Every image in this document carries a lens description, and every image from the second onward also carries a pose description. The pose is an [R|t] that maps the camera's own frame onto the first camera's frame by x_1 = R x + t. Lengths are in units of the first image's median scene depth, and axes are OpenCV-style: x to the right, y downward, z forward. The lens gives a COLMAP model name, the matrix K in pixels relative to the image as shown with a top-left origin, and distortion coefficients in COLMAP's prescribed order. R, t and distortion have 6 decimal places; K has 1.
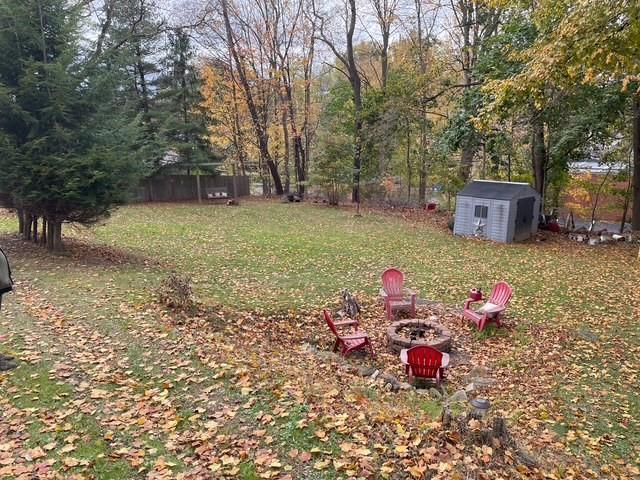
lens RADIAL K [[486.8, 0, 316.1], [0, 486.8, 239.7], [0, 0, 1]] dist [0.039328, -0.020156]
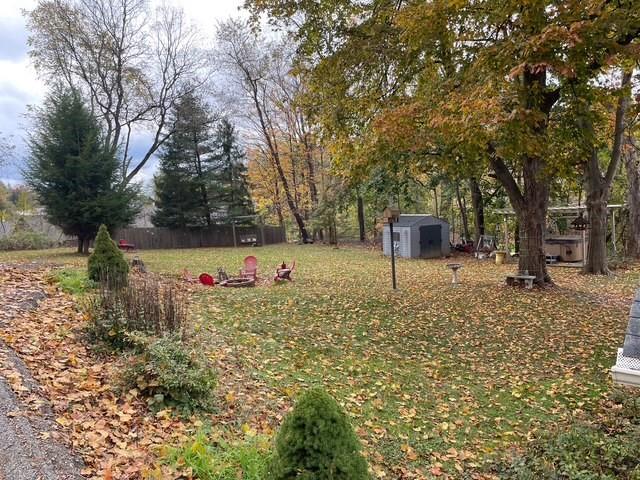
lens RADIAL K [[486.8, 0, 321.5], [0, 486.8, 238.4], [0, 0, 1]] dist [0.039328, -0.020156]
pose [[0.977426, -0.035558, -0.208265, 0.254282], [0.007805, 0.991141, -0.132587, 0.075873], [0.211134, 0.127969, 0.969044, -0.213047]]
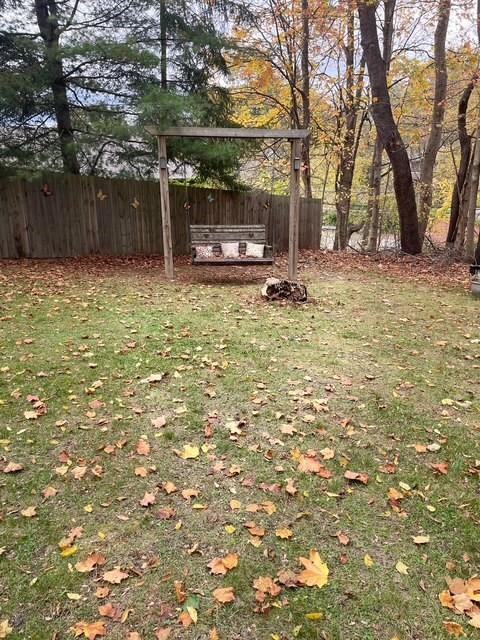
lens RADIAL K [[486.8, 0, 241.1], [0, 486.8, 318.8], [0, 0, 1]] dist [0.039328, -0.020156]
pose [[0.974202, 0.100298, -0.202167, -0.132880], [-0.085421, 0.993044, 0.081036, -0.075199], [0.208889, -0.061676, 0.975993, 0.713141]]
